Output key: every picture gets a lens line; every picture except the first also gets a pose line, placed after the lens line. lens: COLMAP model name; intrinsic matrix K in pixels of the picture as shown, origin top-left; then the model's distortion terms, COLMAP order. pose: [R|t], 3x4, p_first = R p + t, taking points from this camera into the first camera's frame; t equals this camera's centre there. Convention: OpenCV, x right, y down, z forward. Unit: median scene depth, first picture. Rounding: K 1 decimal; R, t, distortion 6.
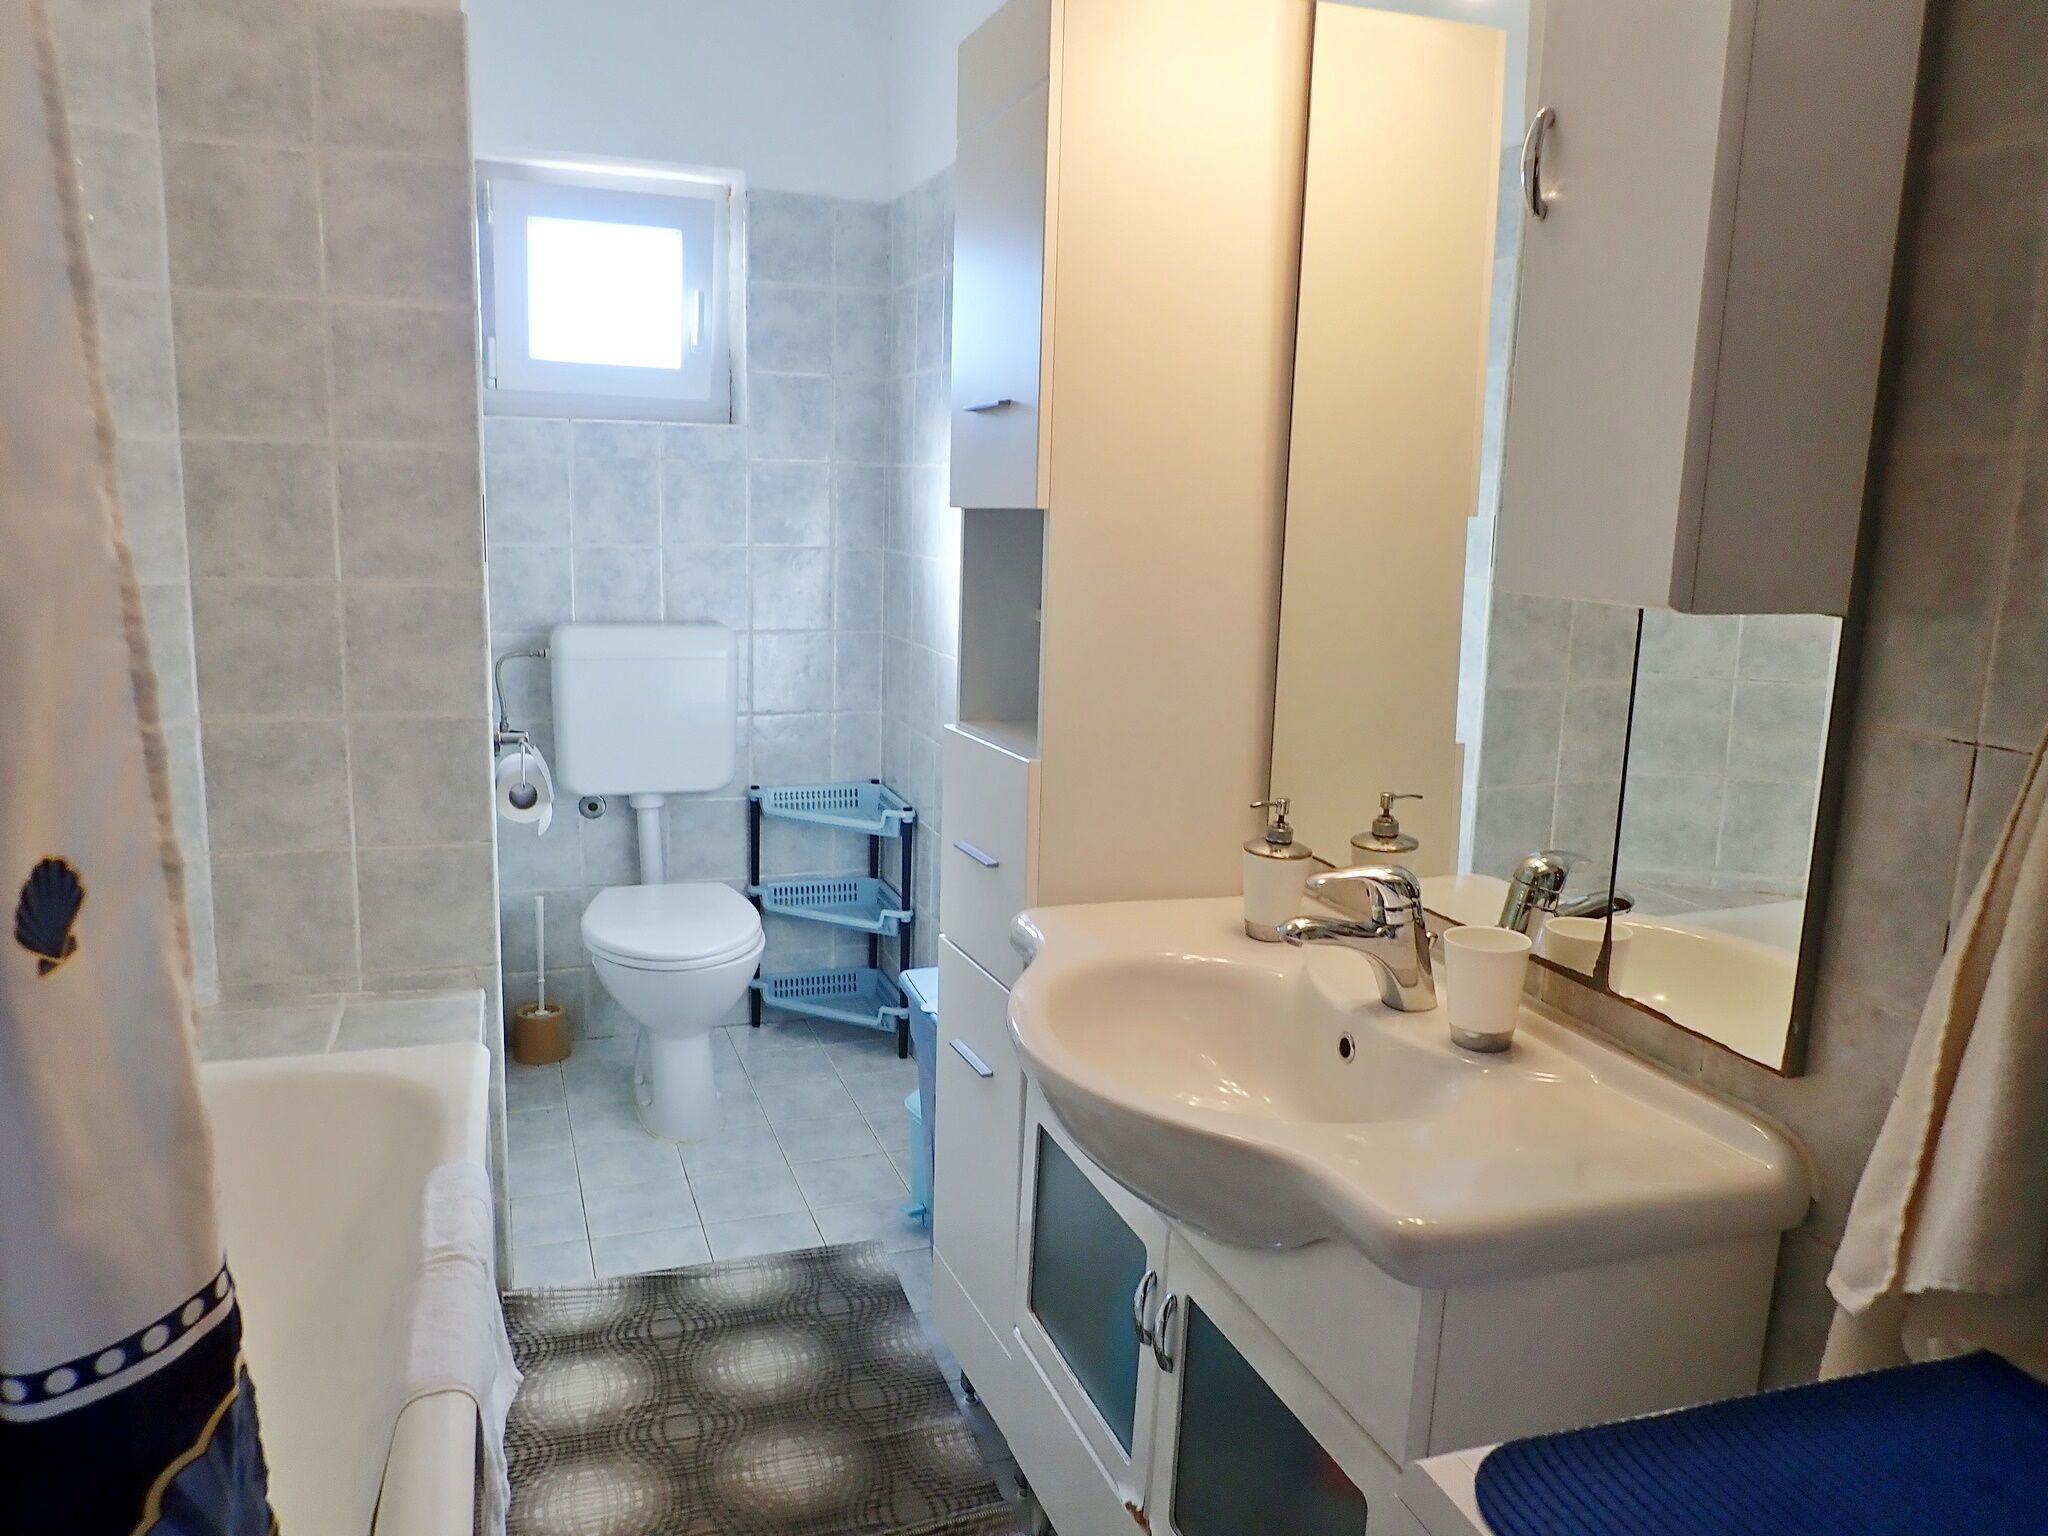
lens RADIAL K [[1503.0, 0, 1014.1], [0, 1503.0, 761.8], [0, 0, 1]] dist [0.005403, -0.017948]
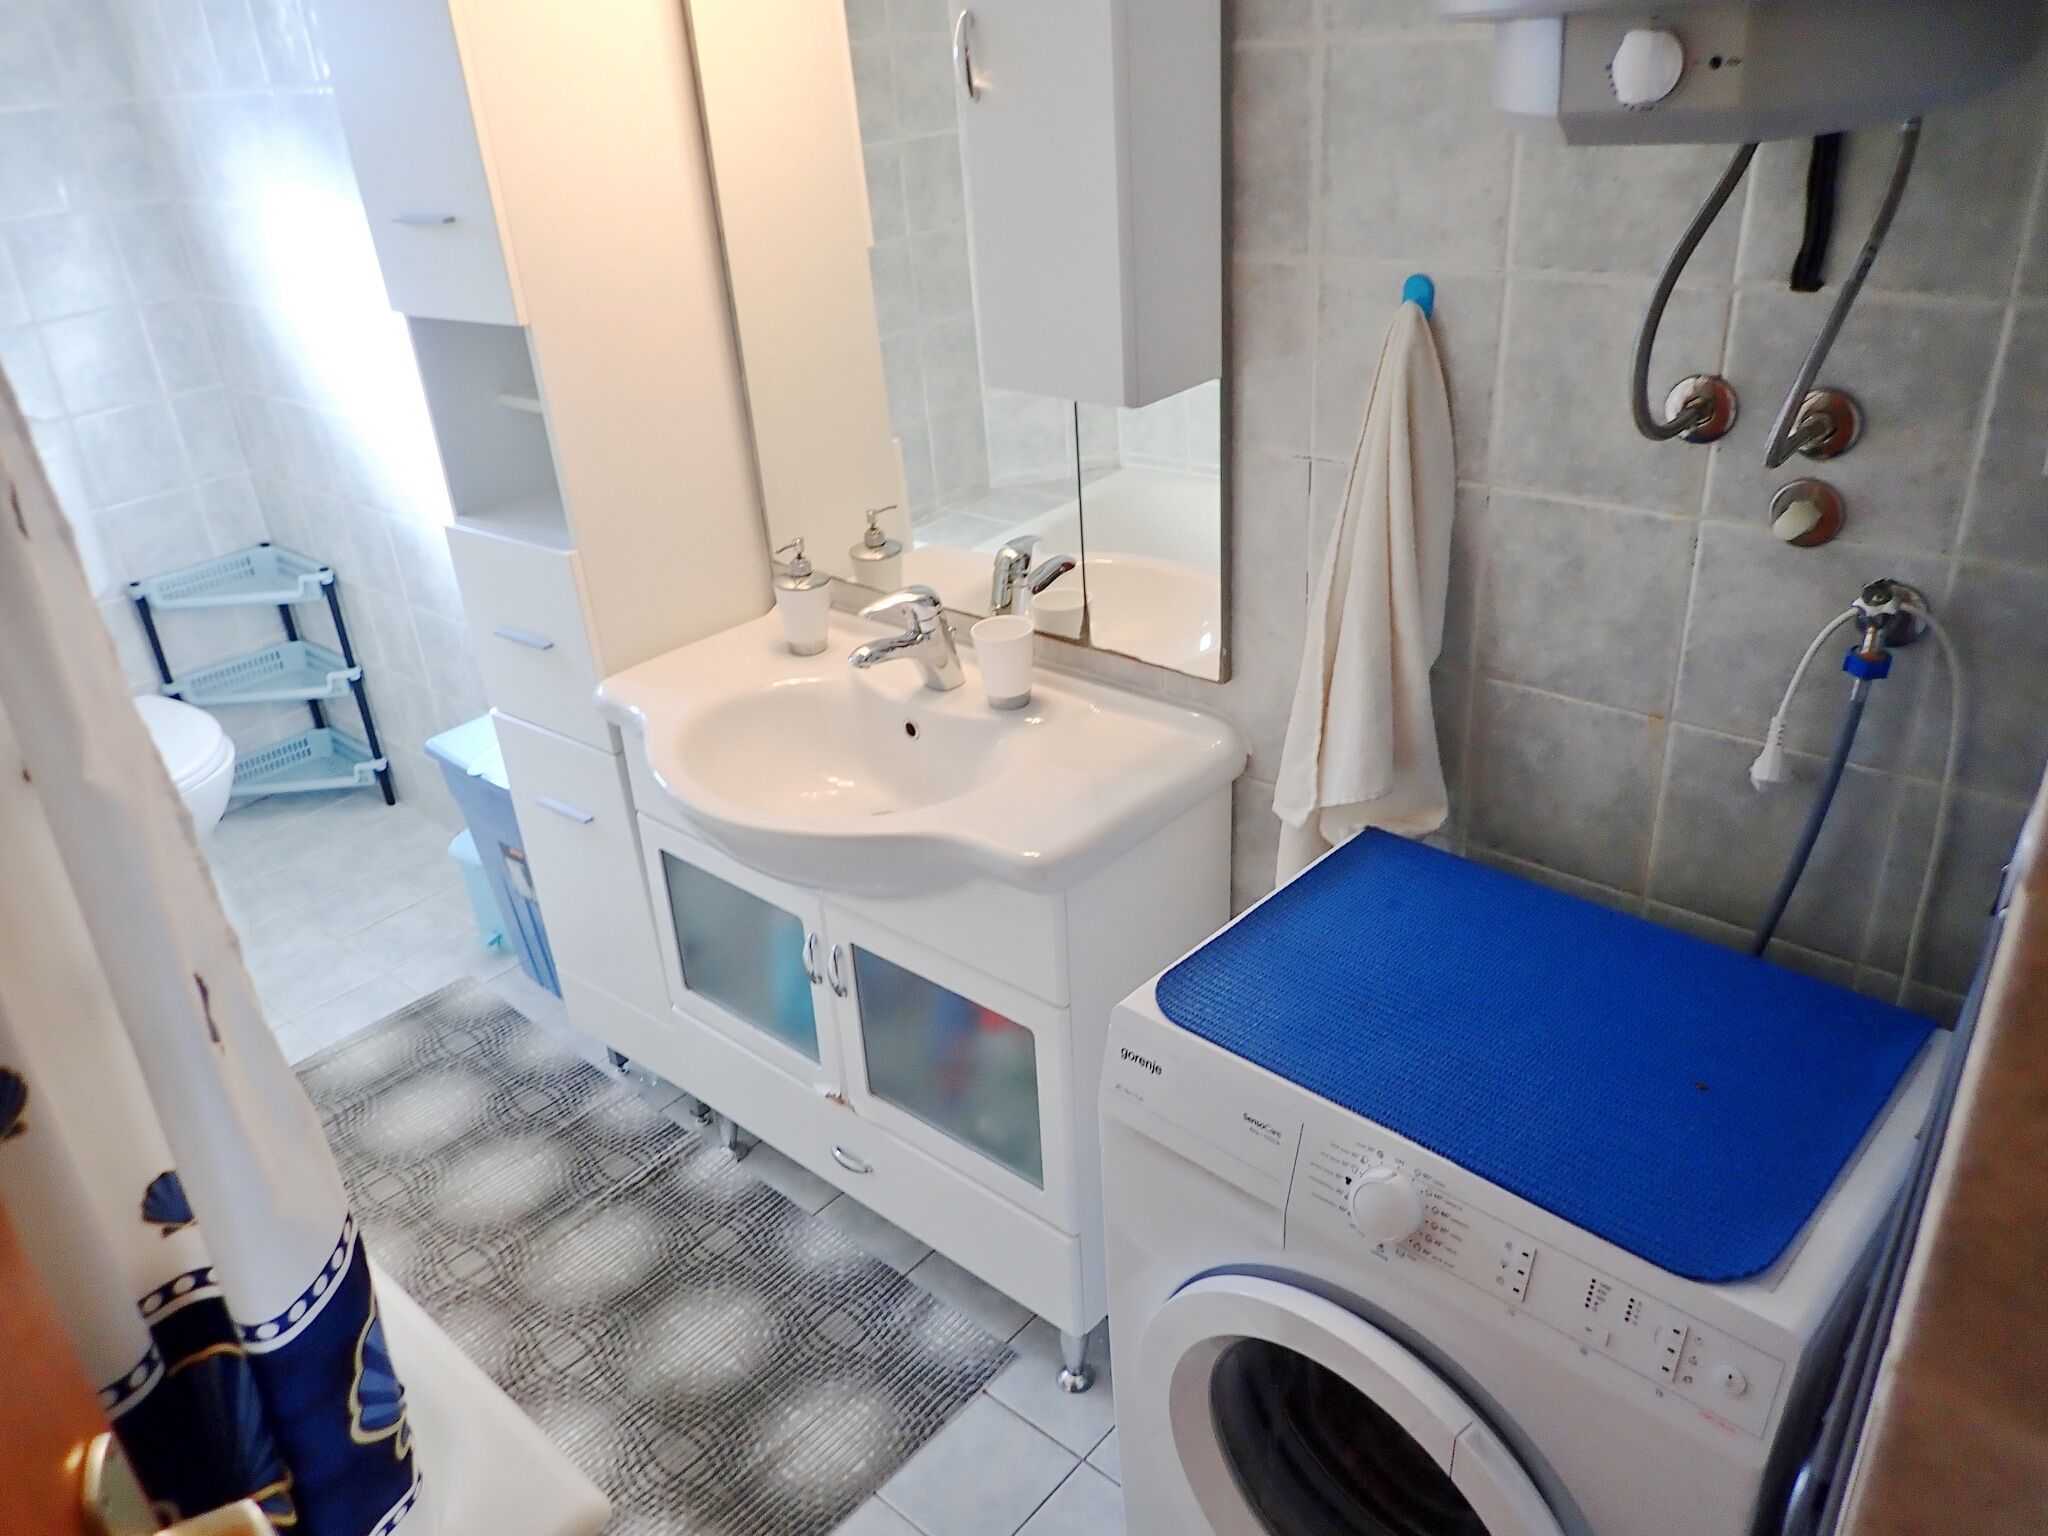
lens RADIAL K [[1503.0, 0, 1014.1], [0, 1503.0, 761.8], [0, 0, 1]] dist [0.005403, -0.017948]
pose [[0.874610, -0.295510, 0.384358, -0.213806], [0.179499, 0.933805, 0.309497, -0.173817], [-0.450375, -0.201697, 0.869759, -0.184935]]
